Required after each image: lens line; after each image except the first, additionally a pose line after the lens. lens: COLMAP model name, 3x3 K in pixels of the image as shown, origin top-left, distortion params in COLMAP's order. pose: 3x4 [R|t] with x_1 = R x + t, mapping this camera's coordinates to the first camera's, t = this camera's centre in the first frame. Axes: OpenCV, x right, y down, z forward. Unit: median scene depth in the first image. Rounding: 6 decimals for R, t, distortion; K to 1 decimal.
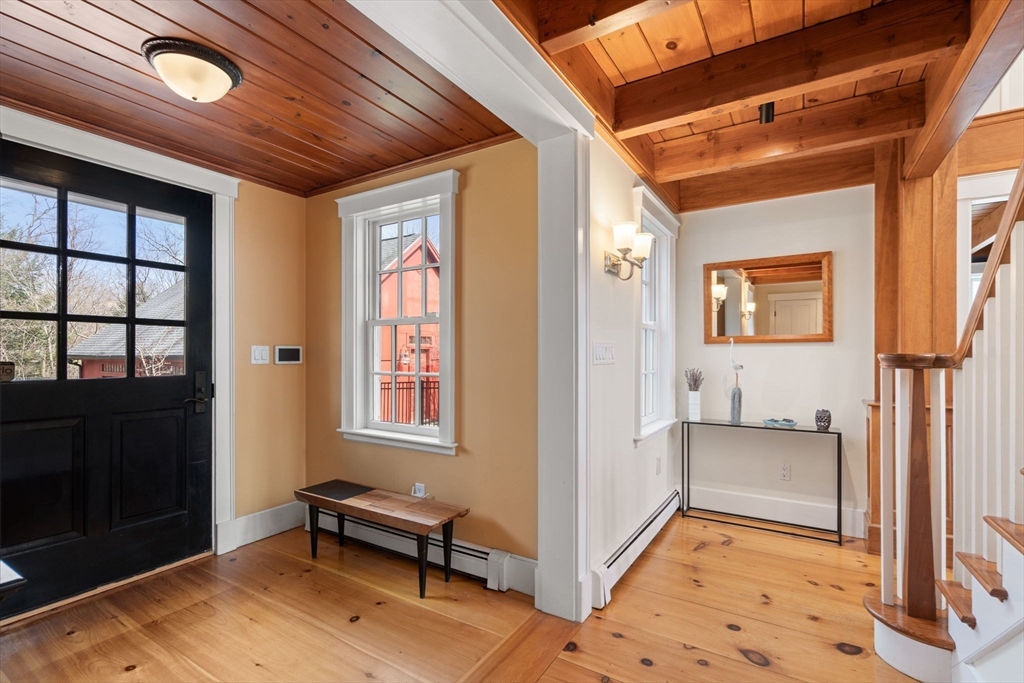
lens RADIAL K [[480.1, 0, 509.6], [0, 480.1, 346.3], [0, 0, 1]] dist [-0.004342, -0.000952]
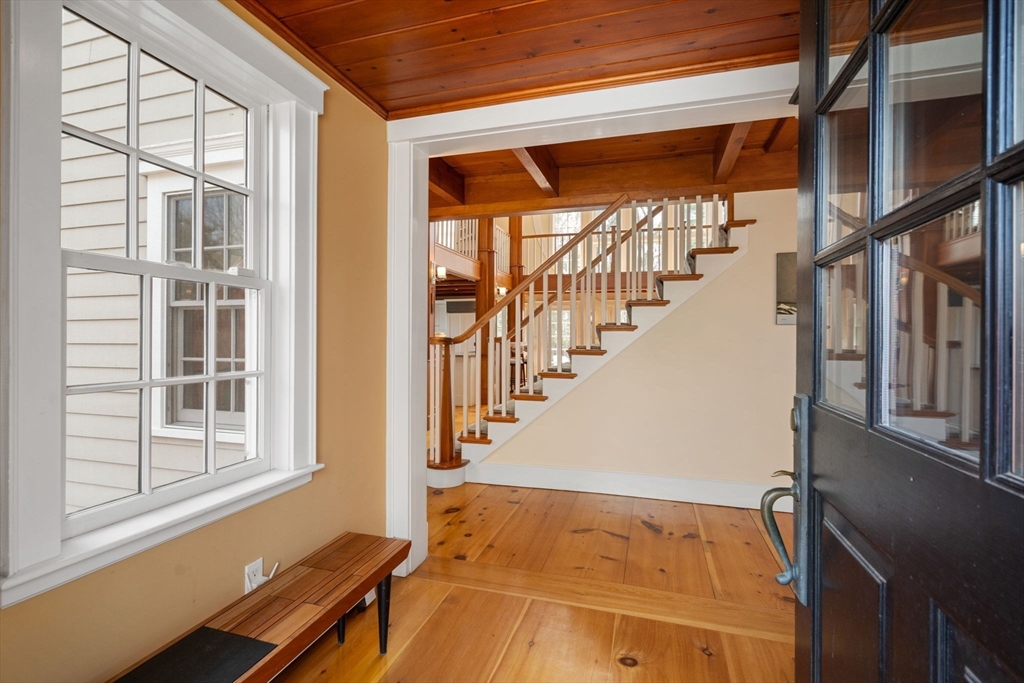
lens RADIAL K [[480.1, 0, 510.4], [0, 480.1, 339.2], [0, 0, 1]] dist [-0.004342, -0.000952]
pose [[-0.264292, -0.006742, 0.964419, -1.196823], [-0.008112, 0.999956, 0.004768, 0.011018], [-0.964409, -0.006563, -0.264335, 1.223848]]
